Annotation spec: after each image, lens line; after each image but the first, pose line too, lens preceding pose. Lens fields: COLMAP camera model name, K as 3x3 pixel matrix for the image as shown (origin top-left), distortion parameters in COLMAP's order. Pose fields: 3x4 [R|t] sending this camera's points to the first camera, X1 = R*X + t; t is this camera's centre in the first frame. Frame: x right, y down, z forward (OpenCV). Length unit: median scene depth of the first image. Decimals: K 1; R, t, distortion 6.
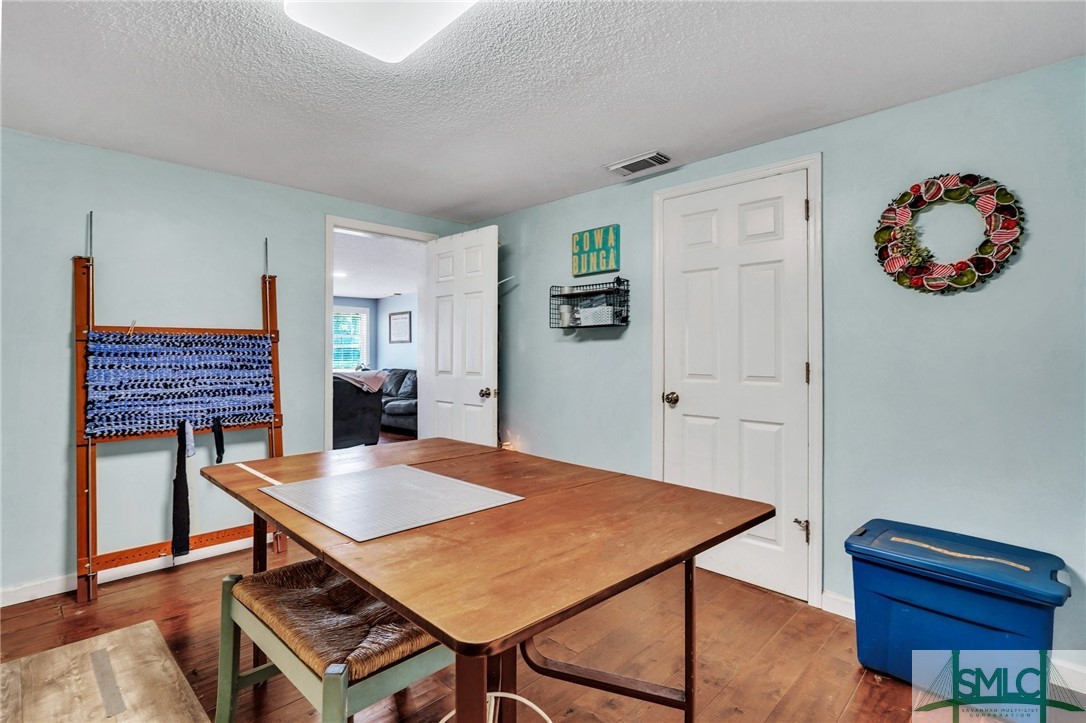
lens RADIAL K [[523.0, 0, 541.2], [0, 523.0, 349.2], [0, 0, 1]] dist [-0.001596, -0.000081]
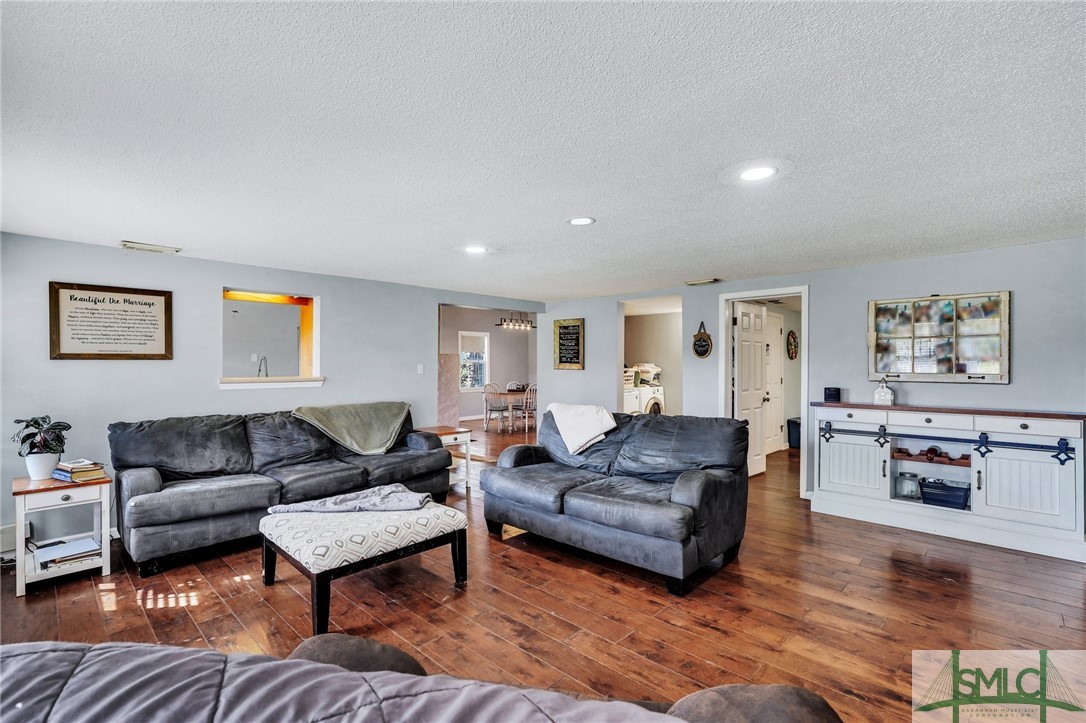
lens RADIAL K [[489.4, 0, 536.8], [0, 489.4, 361.4], [0, 0, 1]] dist [-0.002664, -0.000183]
pose [[-0.006674, 0.000436, 0.999978, -0.687524], [-0.010917, 0.999940, -0.000508, -0.013891], [-0.999918, -0.010920, -0.006668, 0.672783]]
